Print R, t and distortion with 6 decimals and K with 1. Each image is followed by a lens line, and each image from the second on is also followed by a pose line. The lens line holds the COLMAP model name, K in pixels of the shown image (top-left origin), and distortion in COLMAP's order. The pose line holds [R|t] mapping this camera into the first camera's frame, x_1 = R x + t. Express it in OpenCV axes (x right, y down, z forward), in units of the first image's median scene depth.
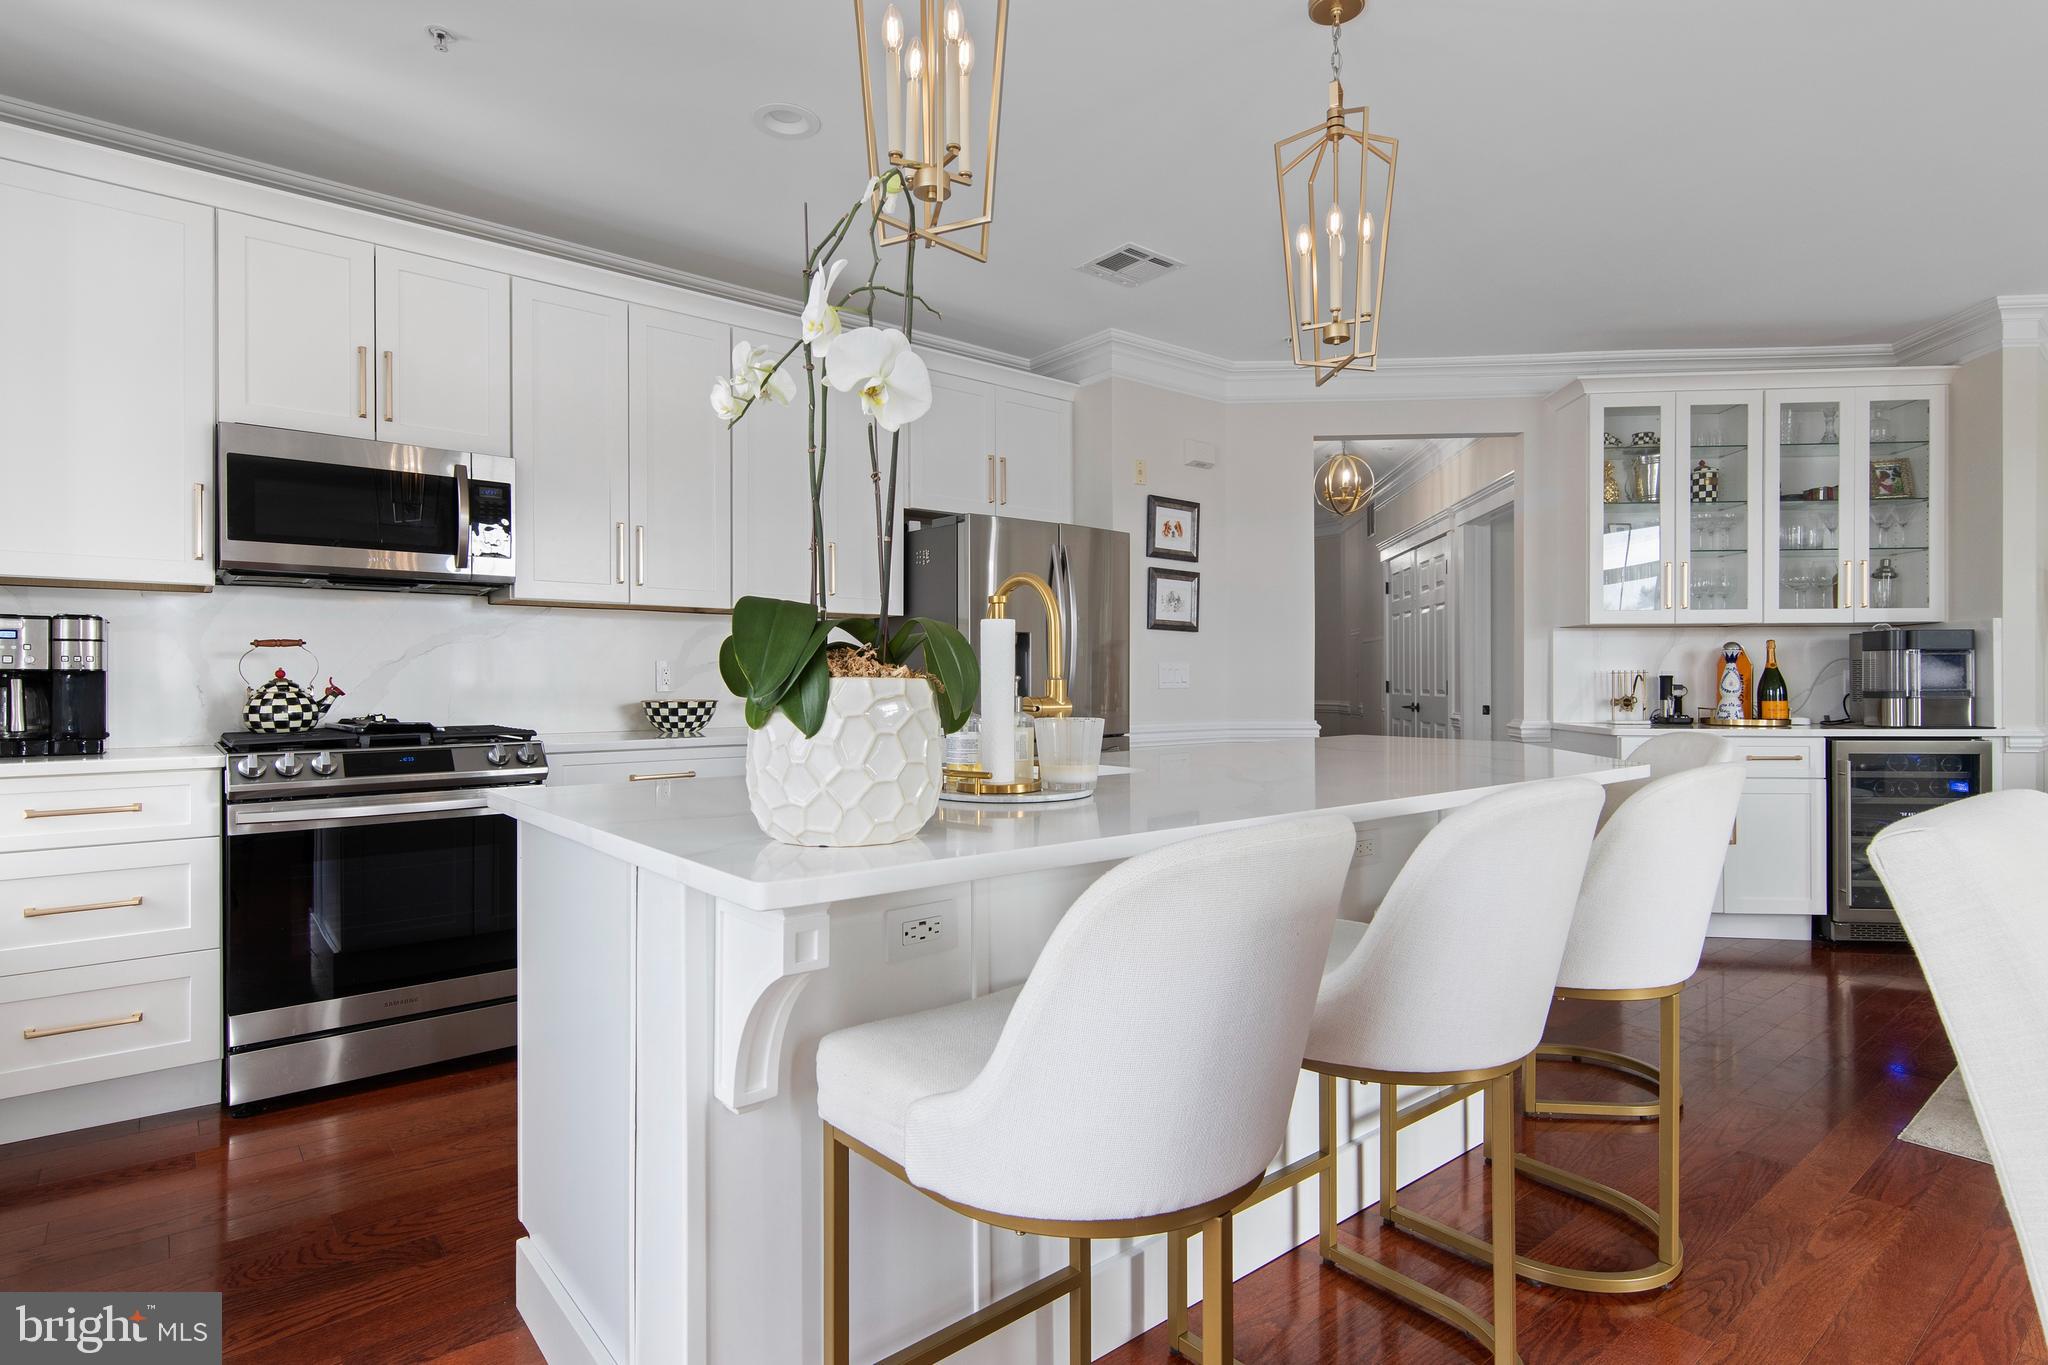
lens RADIAL K [[1044.8, 0, 1016.9], [0, 1044.8, 683.1], [0, 0, 1]] dist [0.004262, 0.000375]
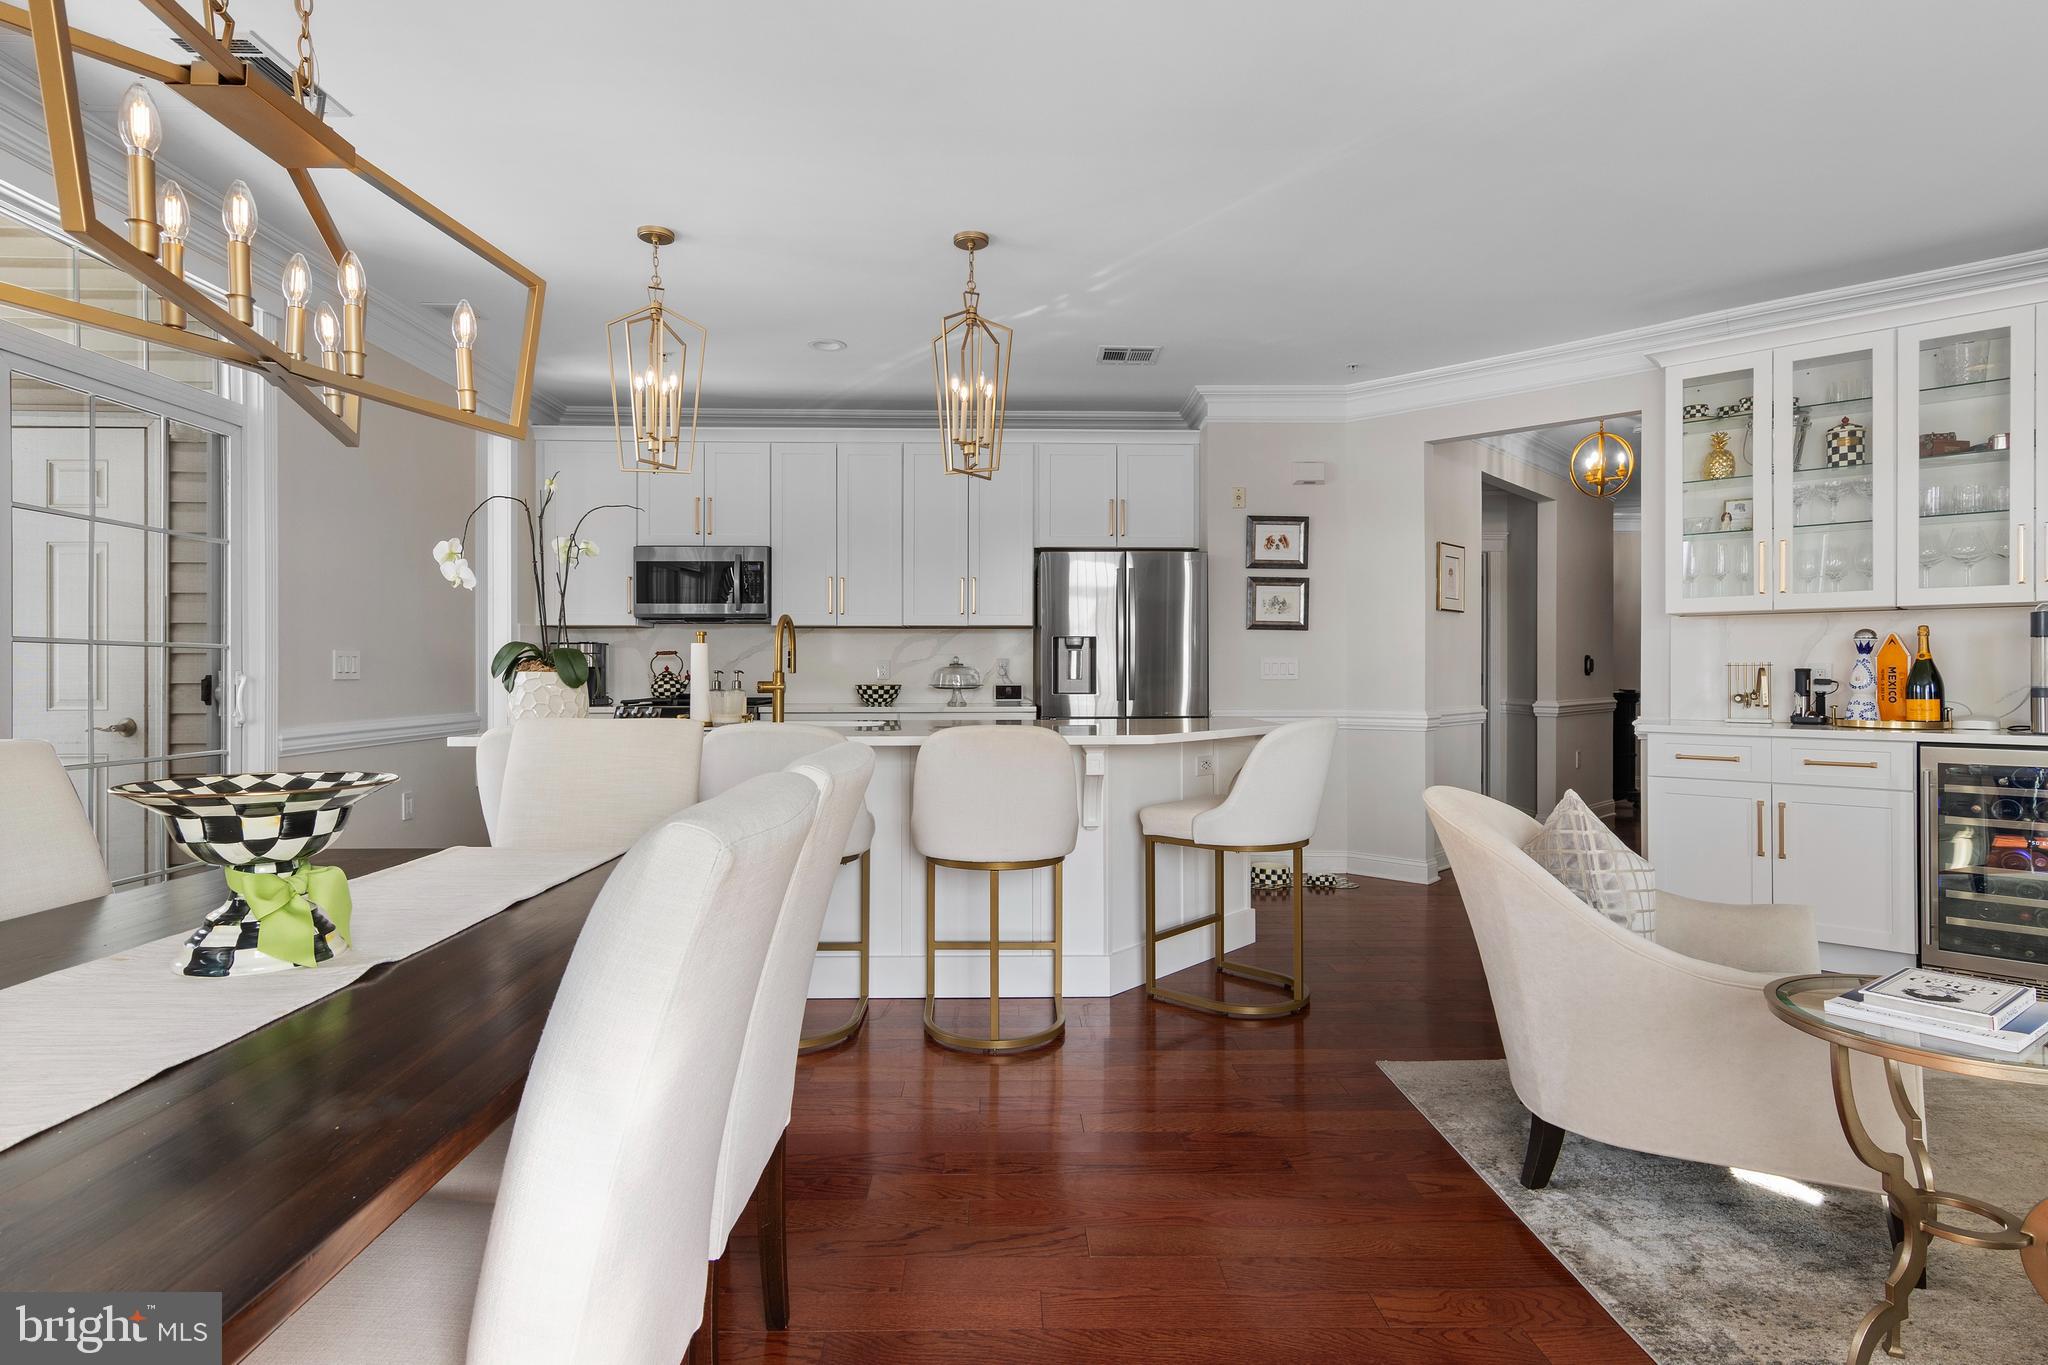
lens RADIAL K [[1060.6, 0, 1031.5], [0, 1060.6, 681.8], [0, 0, 1]] dist [0.003574, 0.000612]
pose [[0.786913, 0.007518, -0.617019, 0.688259], [-0.002871, 0.999960, 0.008521, -0.001982], [0.617058, -0.004934, 0.786902, -0.097389]]
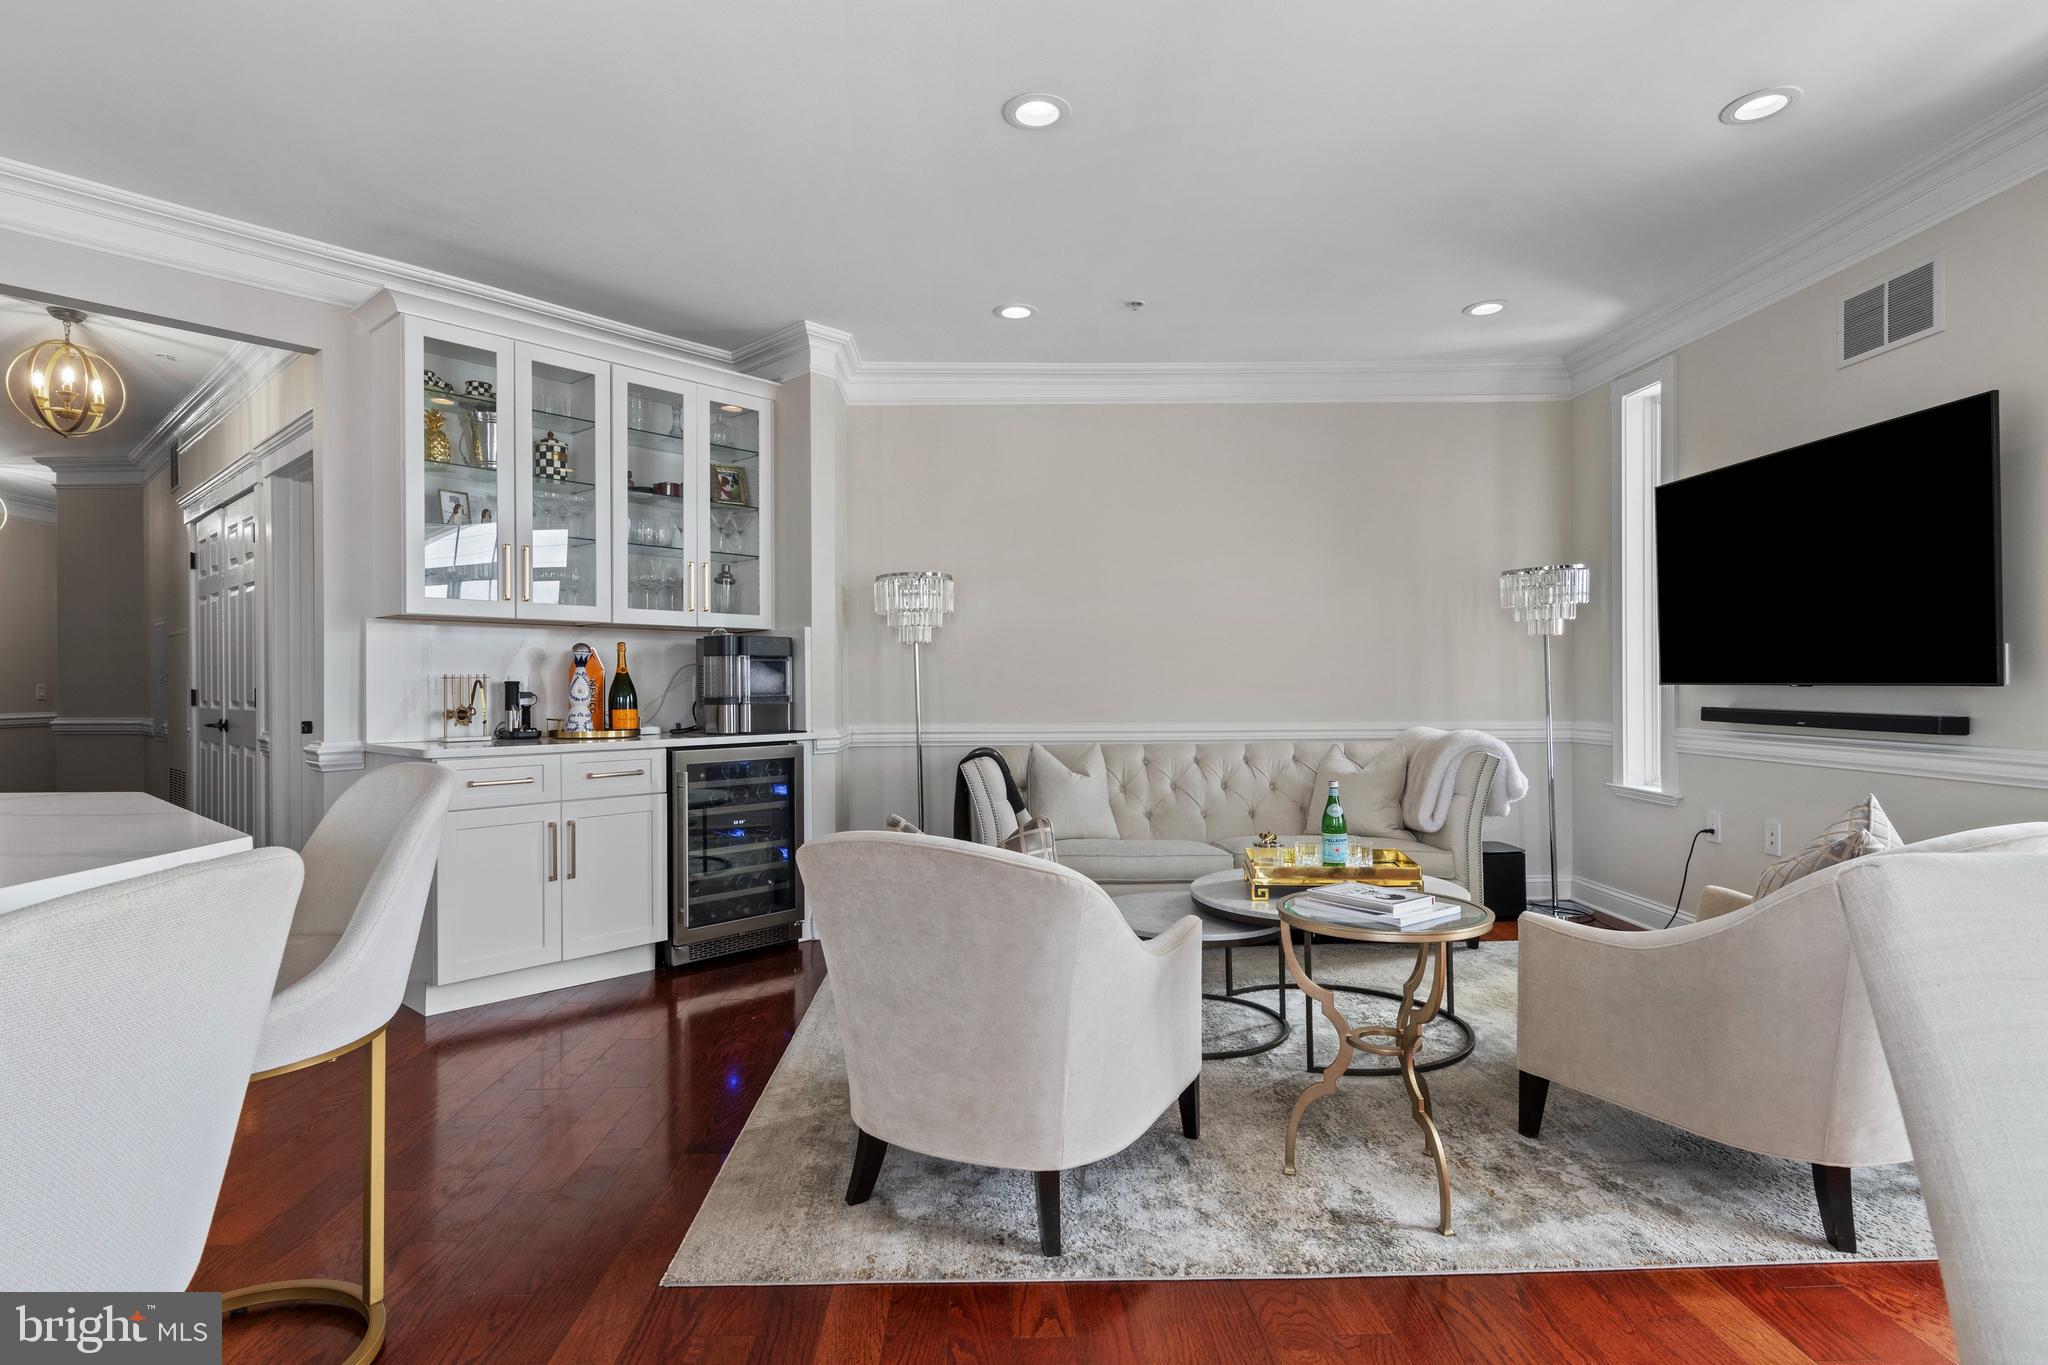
lens RADIAL K [[1044.8, 0, 1016.9], [0, 1044.8, 683.1], [0, 0, 1]] dist [0.004262, 0.000375]
pose [[0.611291, 0.001306, 0.791405, 0.214224], [0.005212, 0.999970, -0.005676, 0.001126], [-0.791389, 0.007595, 0.611266, 0.176977]]
